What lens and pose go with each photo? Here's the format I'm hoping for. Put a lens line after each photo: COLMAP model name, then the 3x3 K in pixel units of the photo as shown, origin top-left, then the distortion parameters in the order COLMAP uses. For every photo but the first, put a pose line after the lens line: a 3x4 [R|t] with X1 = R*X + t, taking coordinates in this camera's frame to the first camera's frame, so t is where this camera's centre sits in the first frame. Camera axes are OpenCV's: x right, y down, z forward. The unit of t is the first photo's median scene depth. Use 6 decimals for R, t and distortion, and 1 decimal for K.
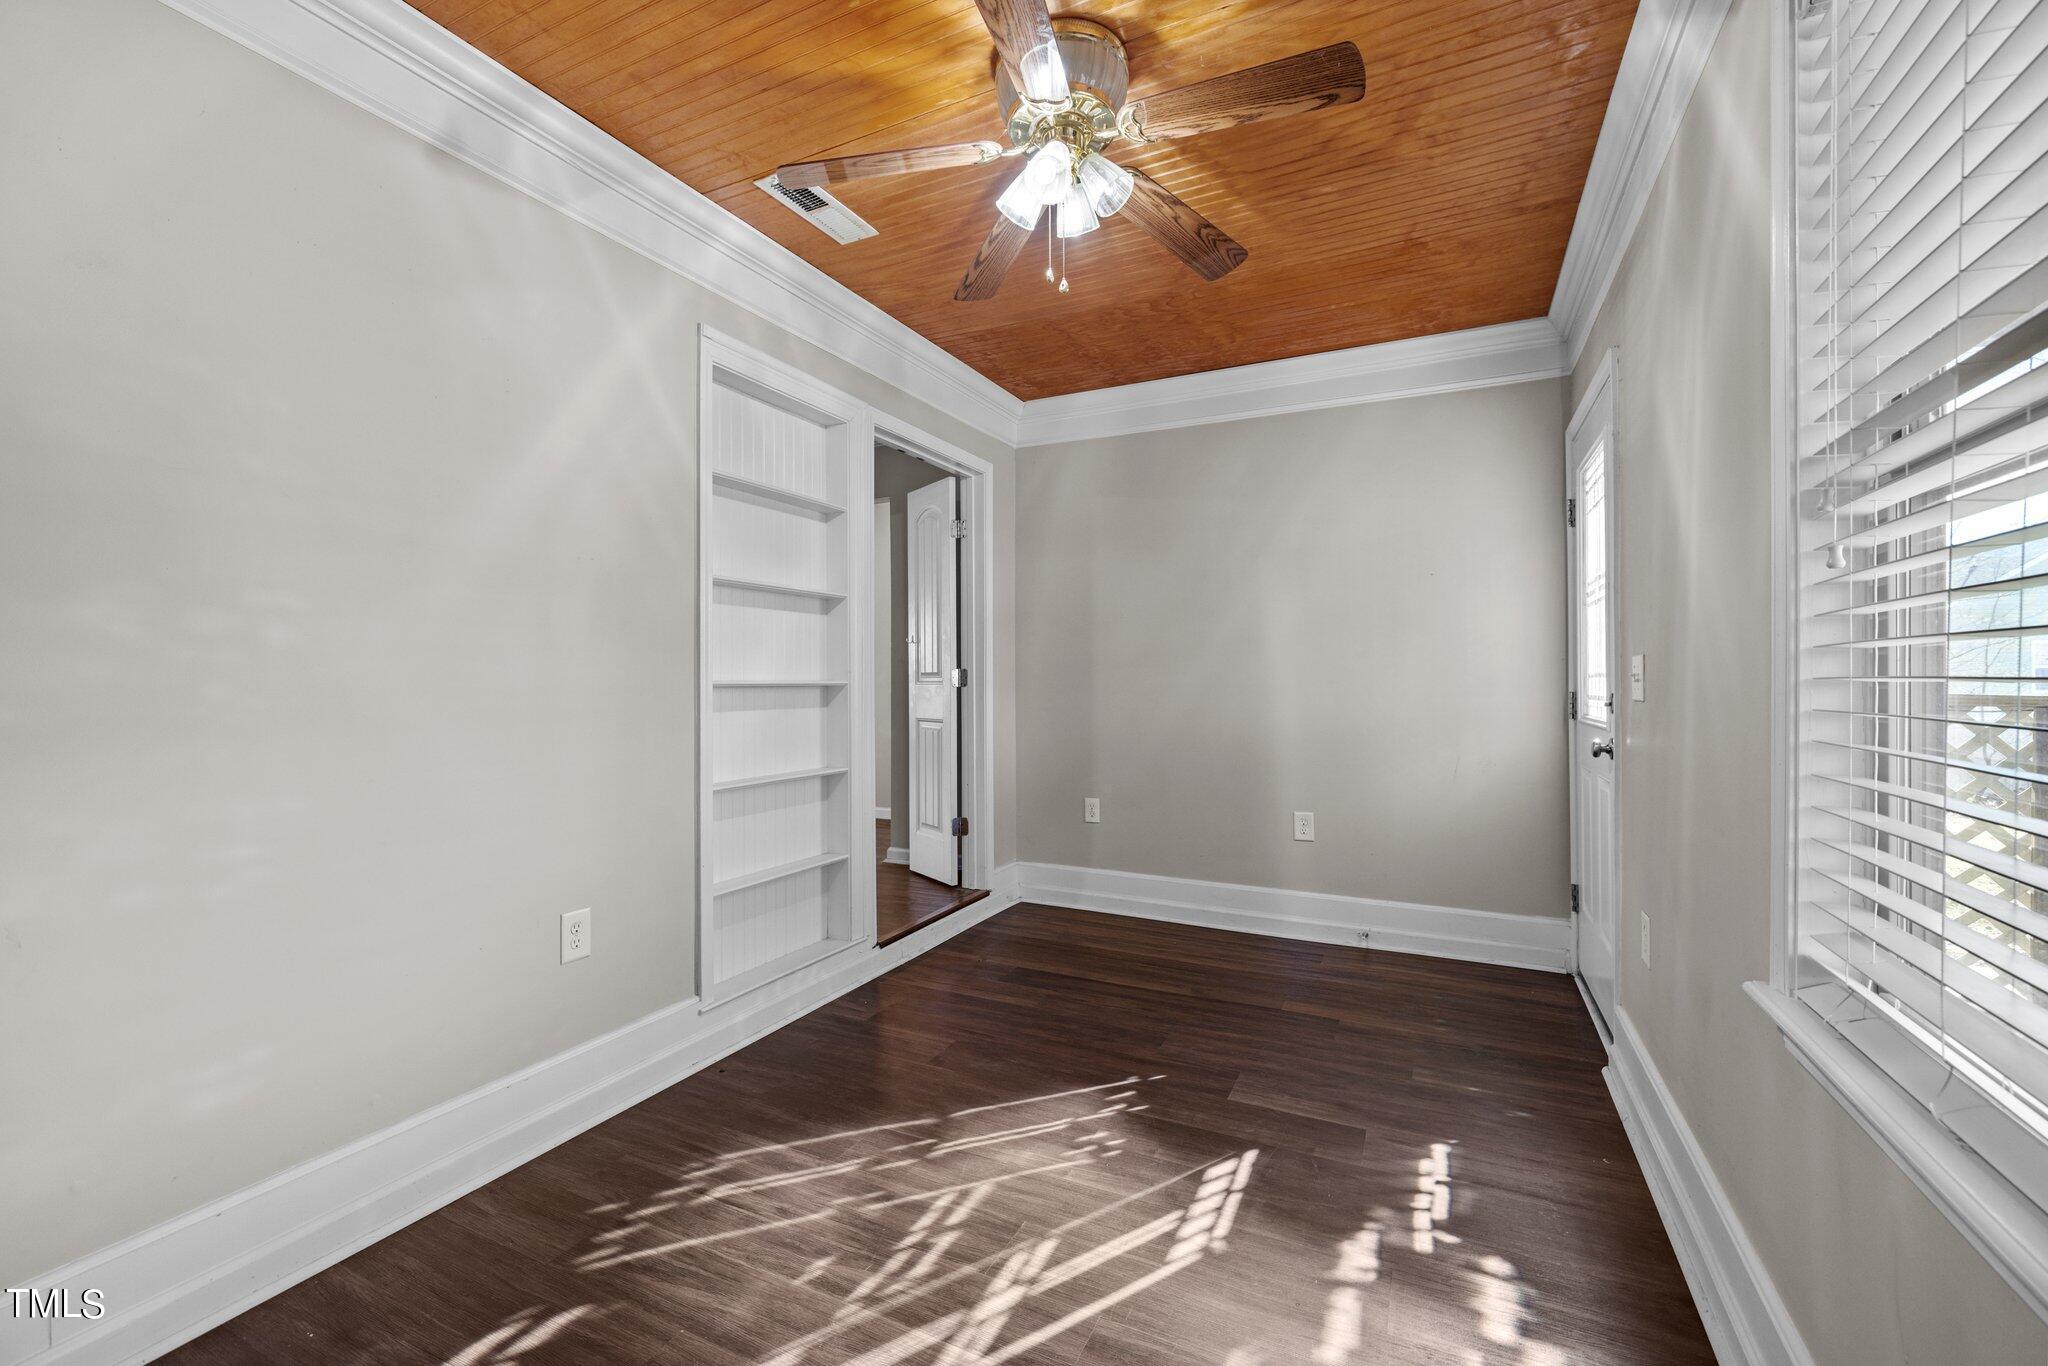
lens RADIAL K [[859.0, 0, 1021.8], [0, 859.0, 678.5], [0, 0, 1]] dist [-0.001876, 0.000174]
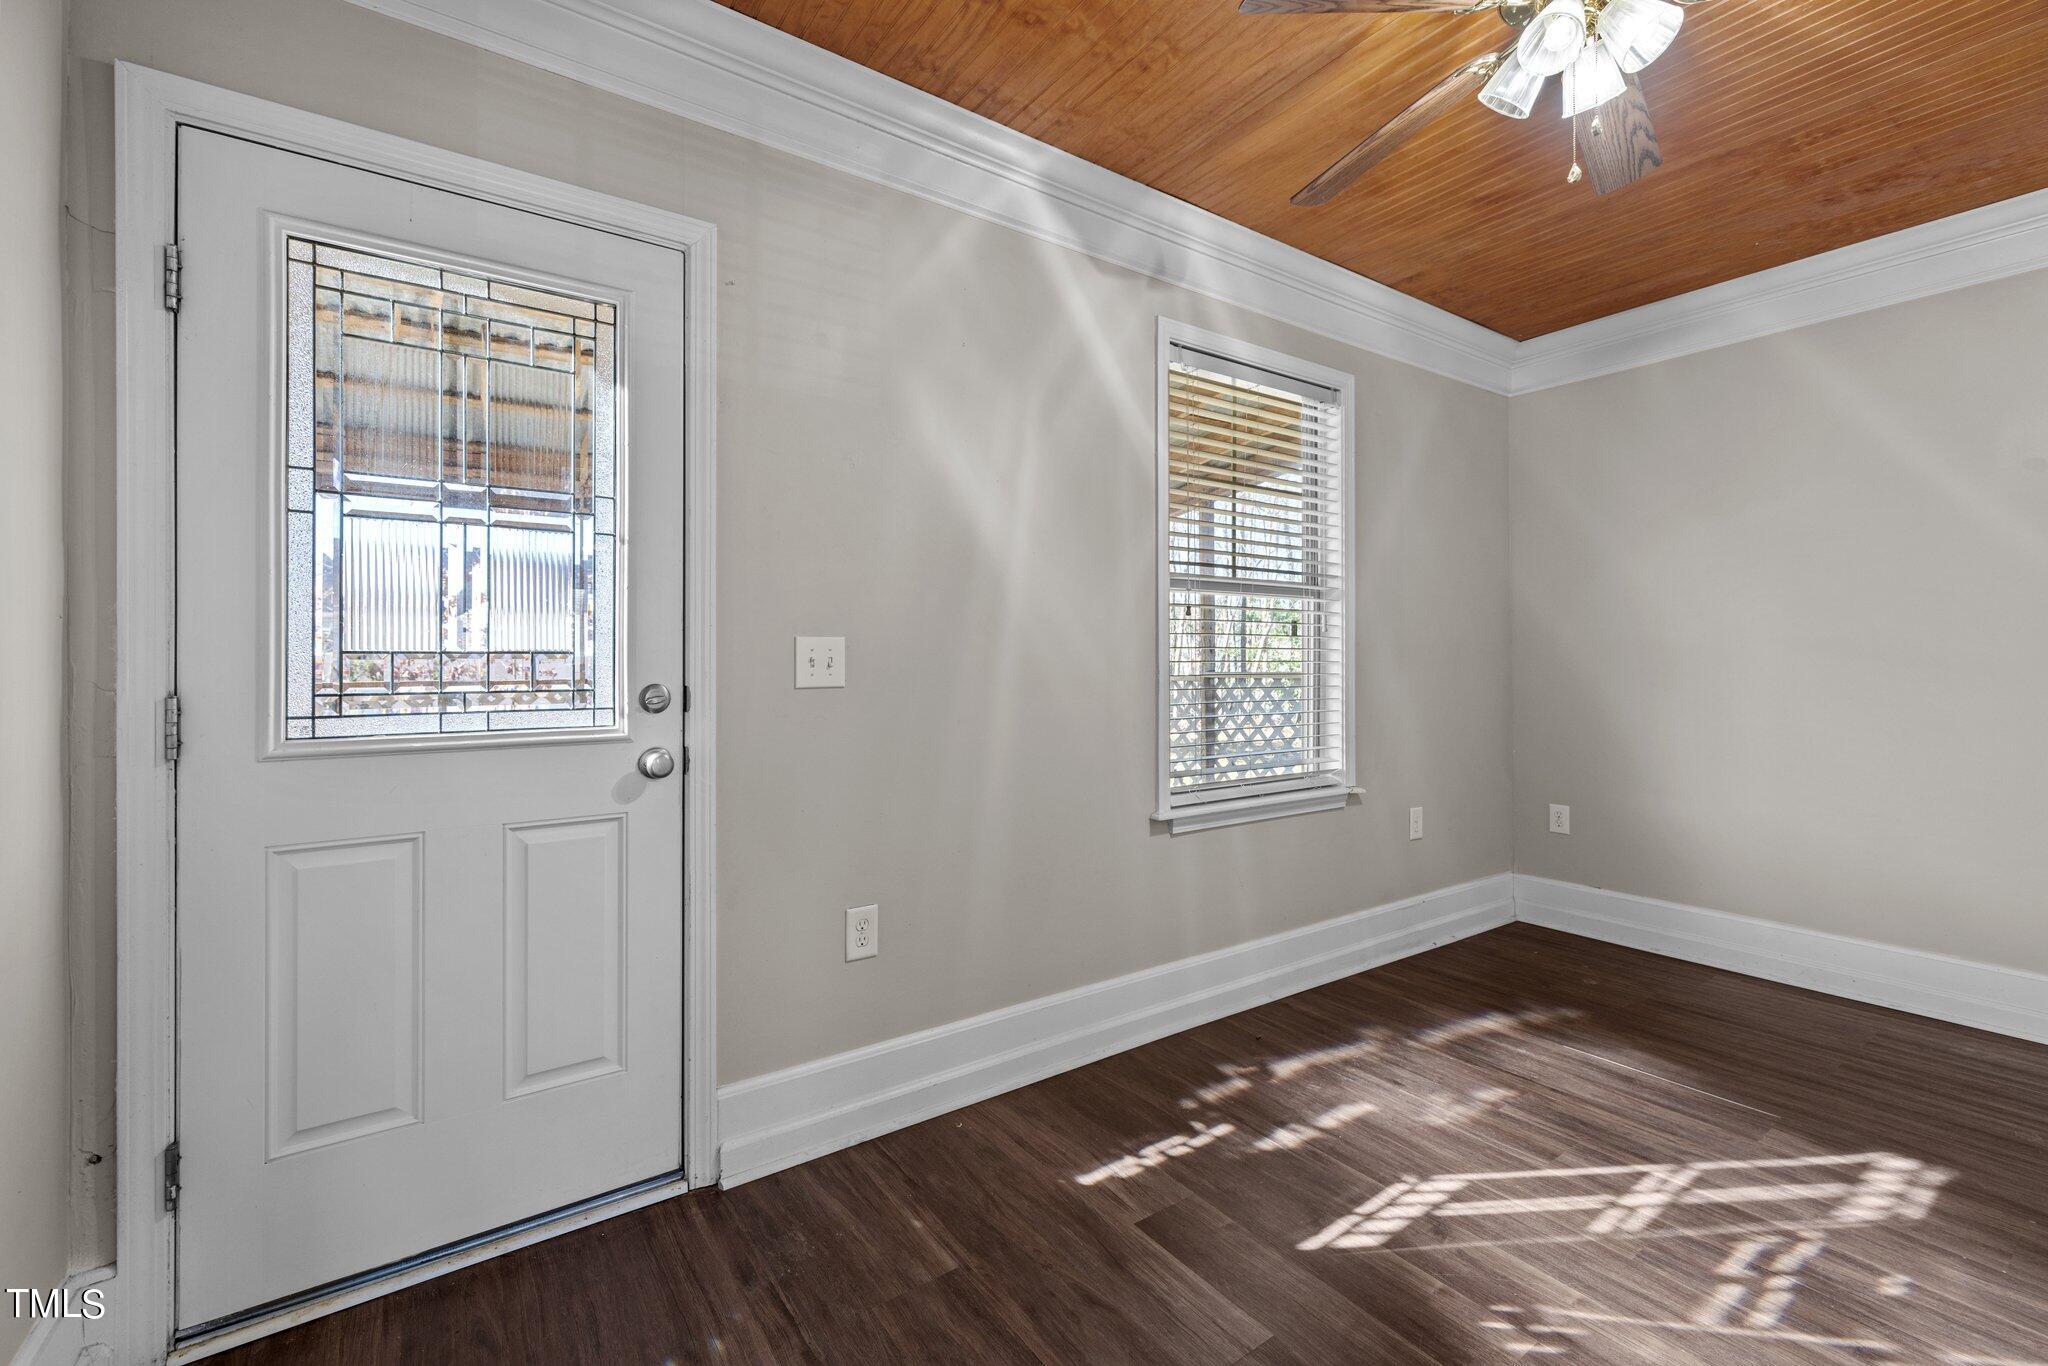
lens RADIAL K [[859.0, 0, 1015.2], [0, 859.0, 652.6], [0, 0, 1]] dist [-0.001876, 0.000174]
pose [[-0.871386, 0.006362, 0.490557, 0.123873], [0.004920, 0.999979, -0.004230, -0.005543], [-0.490574, -0.001272, -0.871399, 2.138408]]
